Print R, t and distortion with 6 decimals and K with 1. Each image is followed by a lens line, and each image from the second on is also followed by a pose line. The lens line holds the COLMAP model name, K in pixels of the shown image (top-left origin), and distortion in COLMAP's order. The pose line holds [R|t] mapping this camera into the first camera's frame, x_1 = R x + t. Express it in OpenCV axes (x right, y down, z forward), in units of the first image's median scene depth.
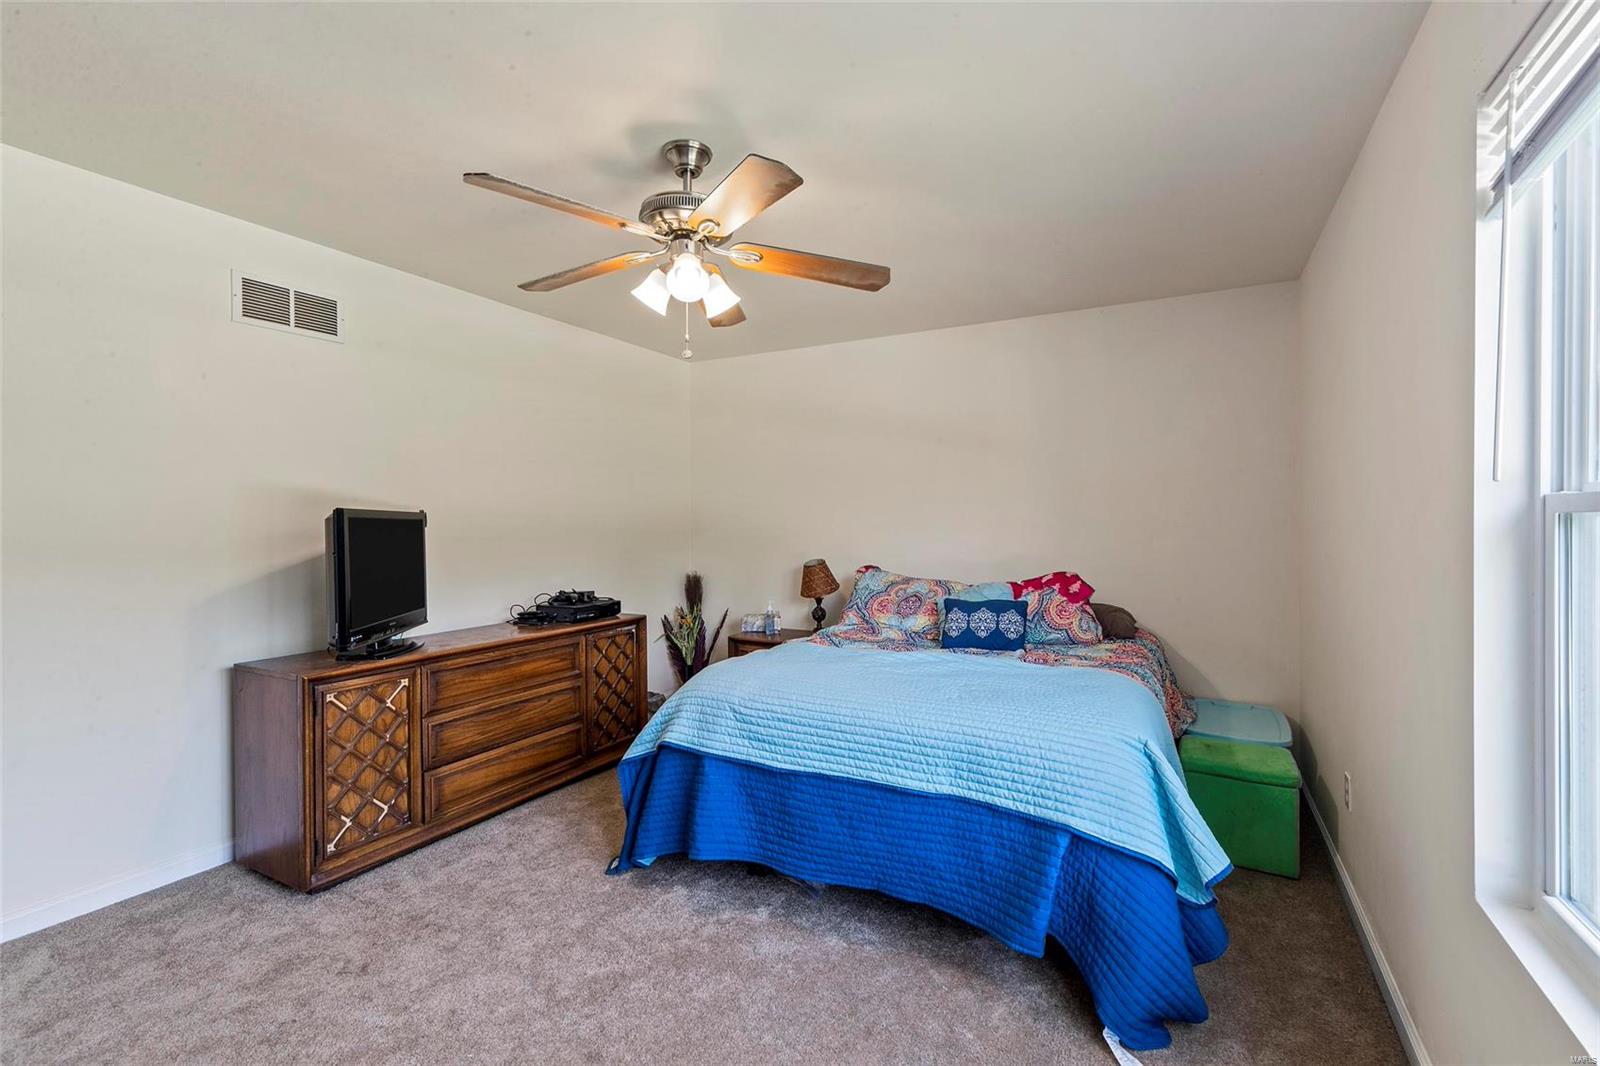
lens RADIAL K [[701.7, 0, 800.0], [0, 701.7, 533.0], [0, 0, 1]] dist [0.002247, 0.000091]
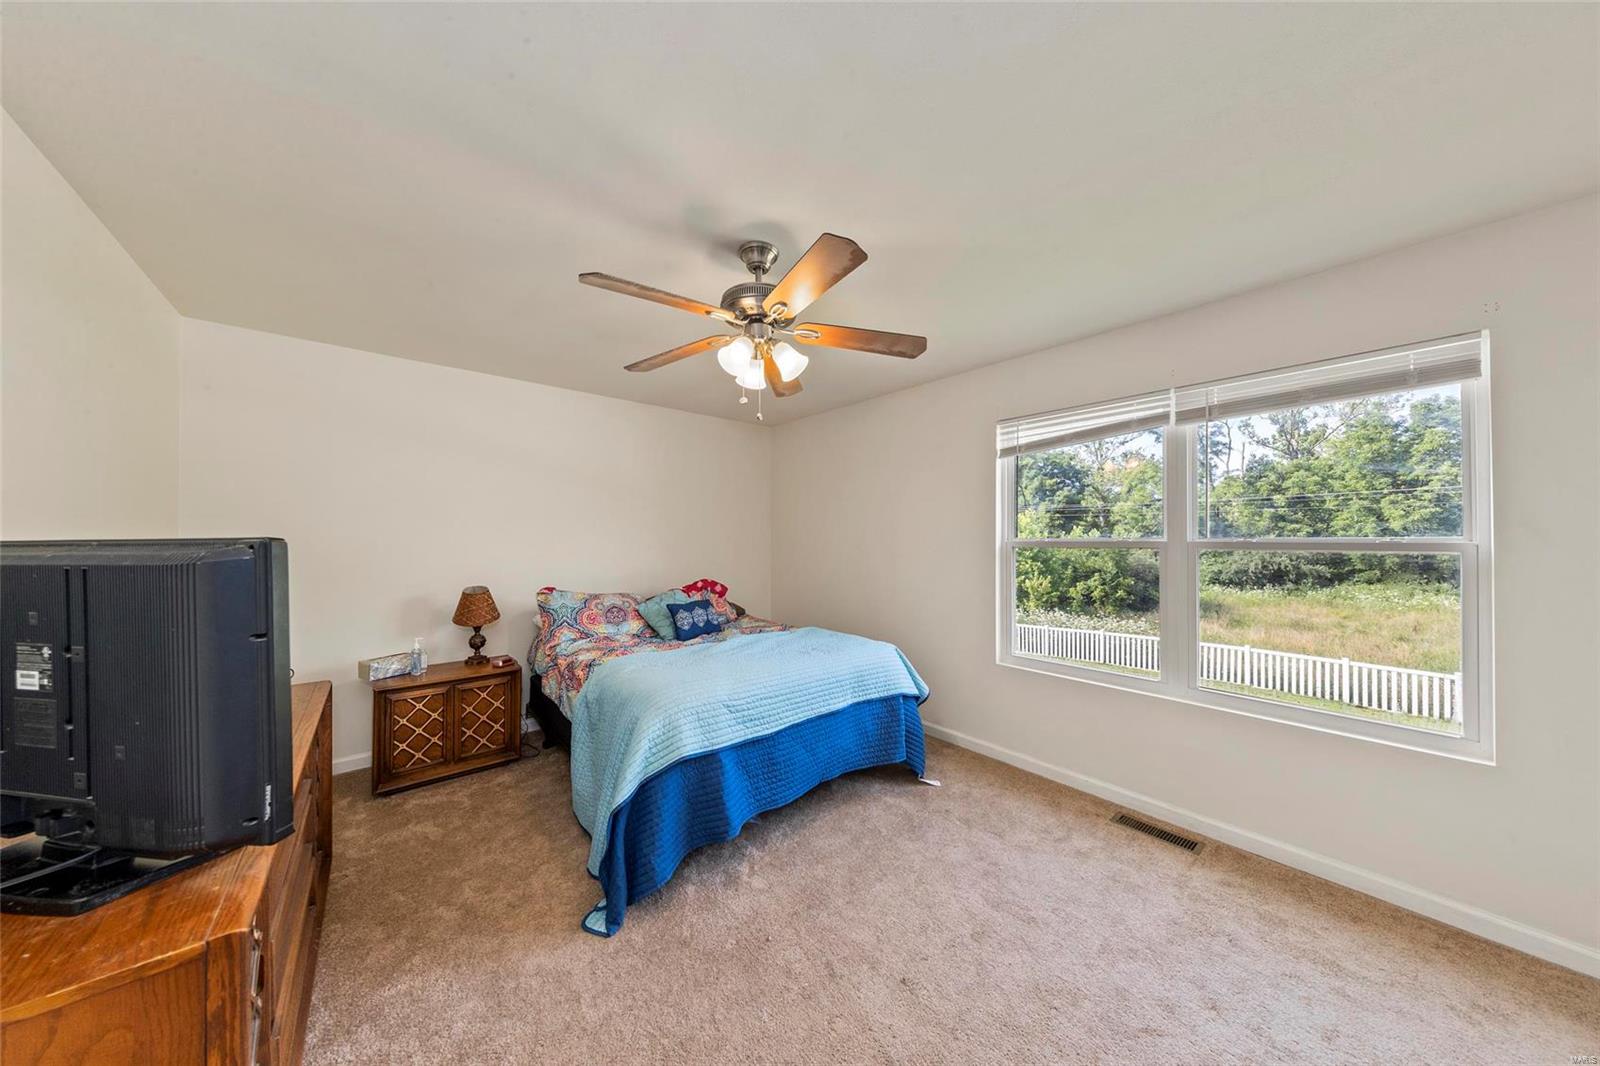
lens RADIAL K [[502.3, 0, 801.5], [0, 502.3, 544.6], [0, 0, 1]] dist [-0.000260, 0.000006]
pose [[0.357268, -0.003831, 0.933994, -0.885676], [0.017098, 0.999851, -0.002439, -0.025061], [-0.933846, 0.016841, 0.357280, 0.573789]]
